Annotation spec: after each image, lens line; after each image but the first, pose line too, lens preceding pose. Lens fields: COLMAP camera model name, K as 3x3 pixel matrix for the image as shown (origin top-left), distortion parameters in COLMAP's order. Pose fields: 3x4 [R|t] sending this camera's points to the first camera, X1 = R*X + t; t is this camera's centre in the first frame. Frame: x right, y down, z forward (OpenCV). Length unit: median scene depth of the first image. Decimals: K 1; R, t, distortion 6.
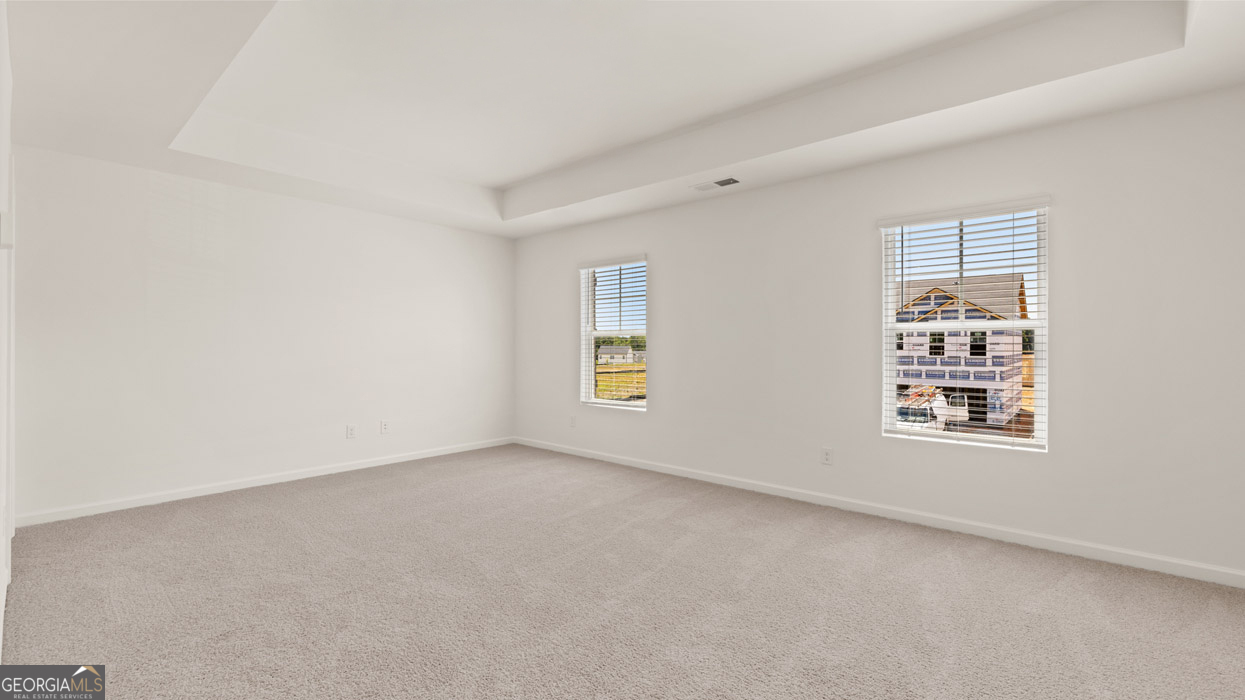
lens RADIAL K [[520.1, 0, 614.9], [0, 520.1, 348.4], [0, 0, 1]] dist [-0.000579, -0.000159]
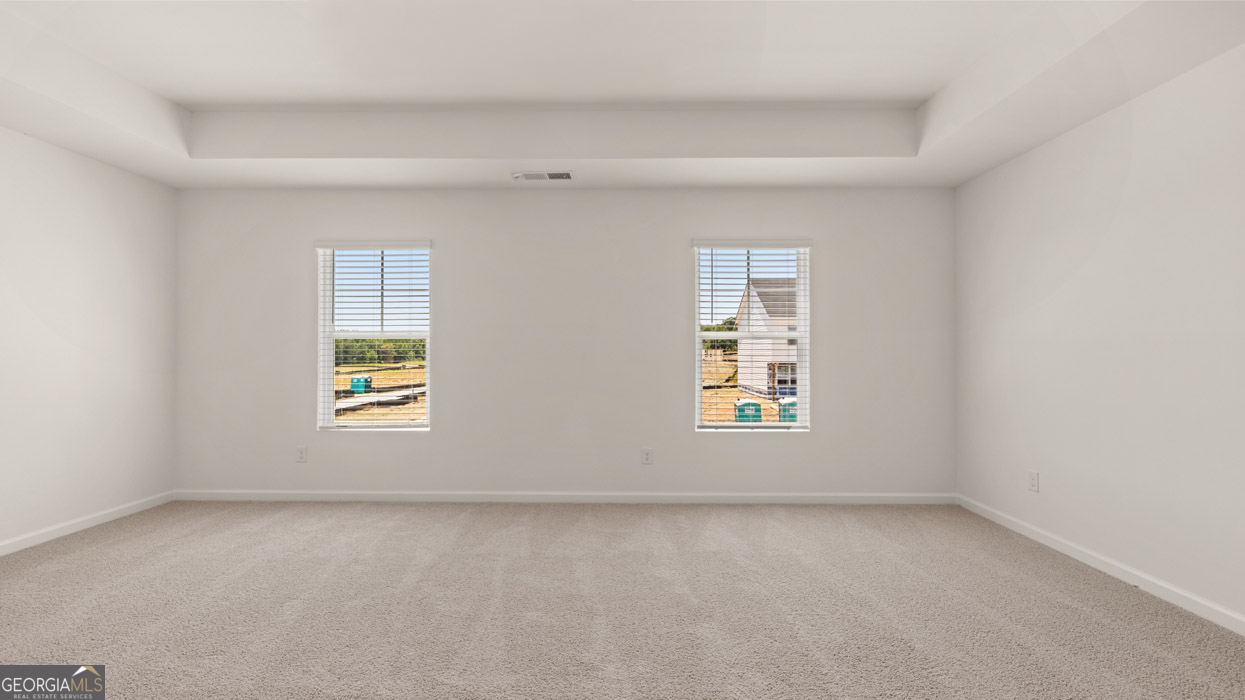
lens RADIAL K [[520.1, 0, 614.9], [0, 520.1, 348.4], [0, 0, 1]] dist [-0.000579, -0.000159]
pose [[0.760359, 0.007960, 0.649455, -0.352677], [0.002957, 0.999872, -0.015717, 0.005854], [-0.649497, 0.013871, 0.760238, 0.257306]]
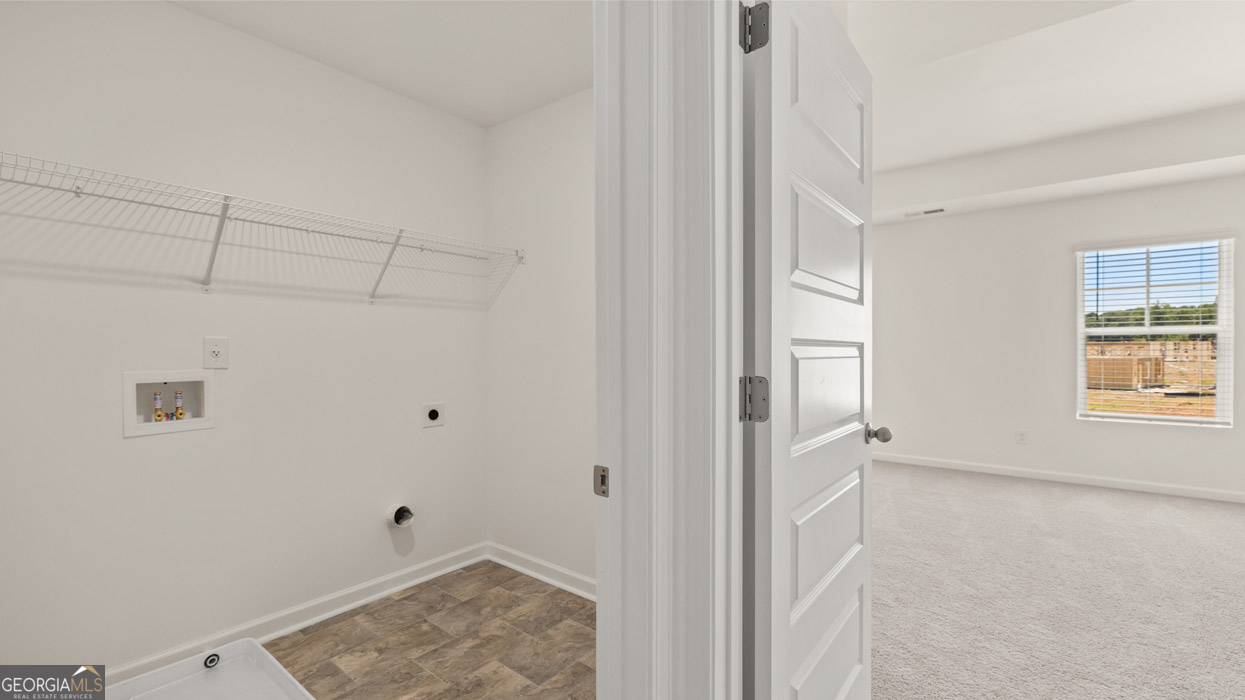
lens RADIAL K [[522.4, 0, 620.0], [0, 522.4, 351.0], [0, 0, 1]] dist [0.002824, -0.000150]
pose [[0.998320, -0.001505, 0.057915, -0.652781], [0.001658, 0.999995, -0.002599, 0.007429], [-0.057910, 0.002690, 0.998318, -0.185734]]
